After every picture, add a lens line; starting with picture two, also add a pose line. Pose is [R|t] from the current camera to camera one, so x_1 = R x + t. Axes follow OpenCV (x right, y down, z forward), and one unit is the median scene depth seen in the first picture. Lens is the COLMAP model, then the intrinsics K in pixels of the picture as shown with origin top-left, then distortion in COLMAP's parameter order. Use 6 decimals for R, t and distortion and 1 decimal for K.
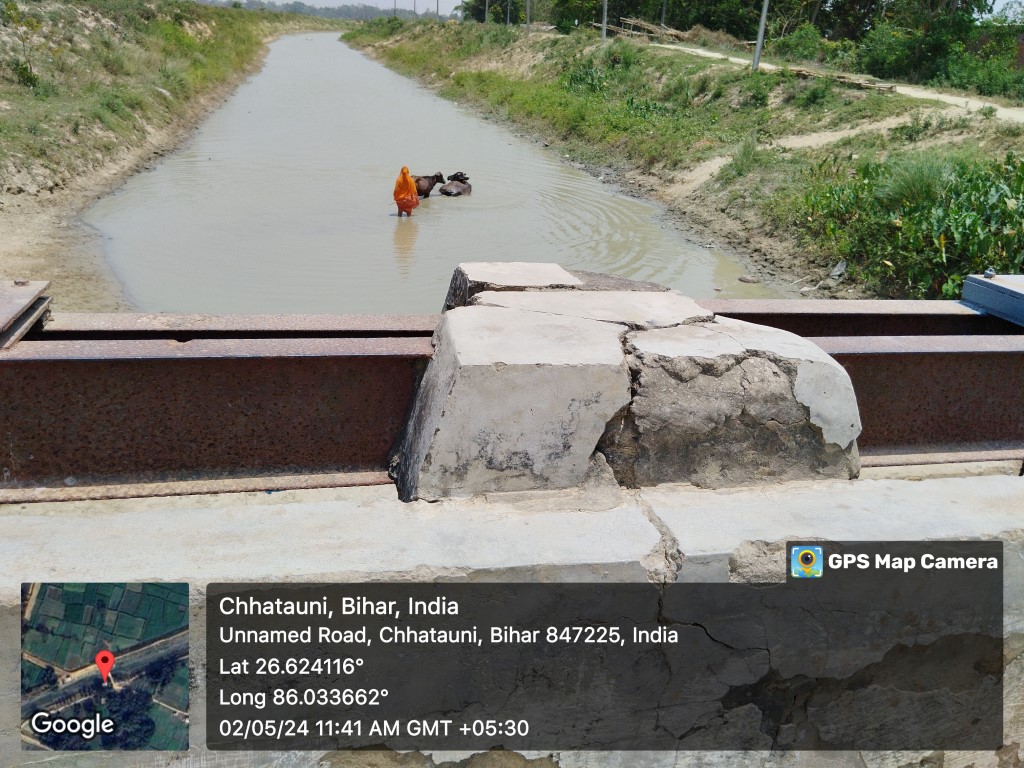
lens RADIAL K [[858.0, 0, 514.2], [0, 858.0, 383.9], [0, 0, 1]] dist [0.060693, -0.132187]
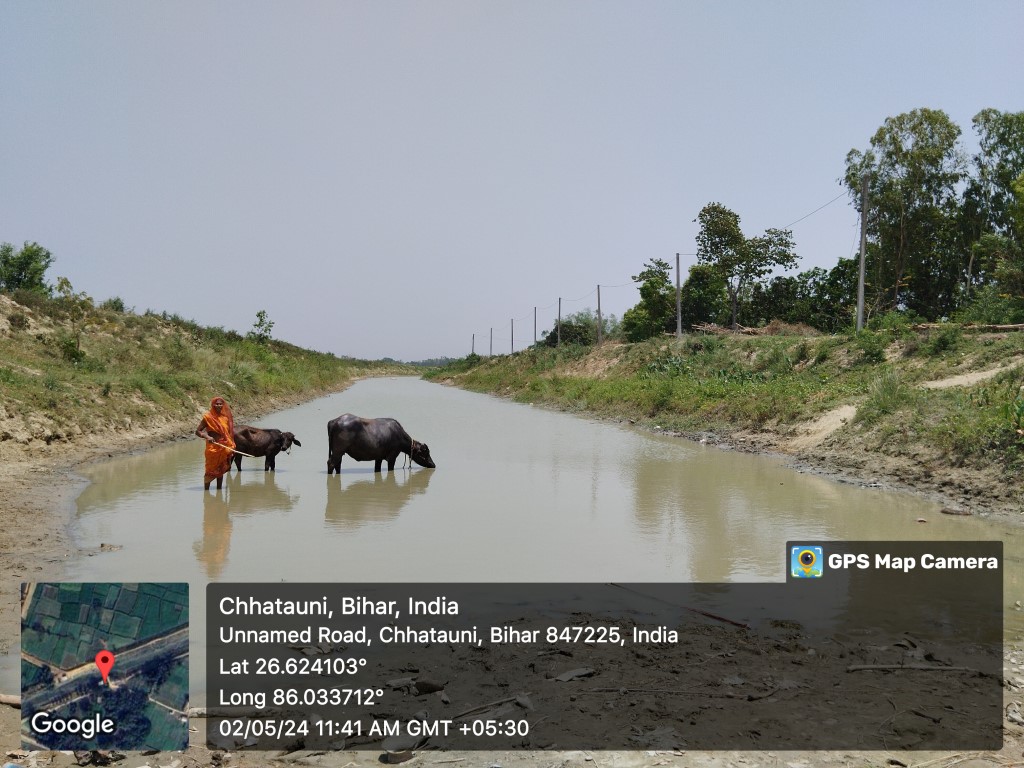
lens RADIAL K [[858.0, 0, 506.2], [0, 858.0, 386.2], [0, 0, 1]] dist [0.060693, -0.132187]
pose [[0.994862, -0.046895, -0.089727, -0.015838], [0.010616, 0.929691, -0.368187, 0.025128], [0.100685, 0.365343, 0.925412, 0.178663]]
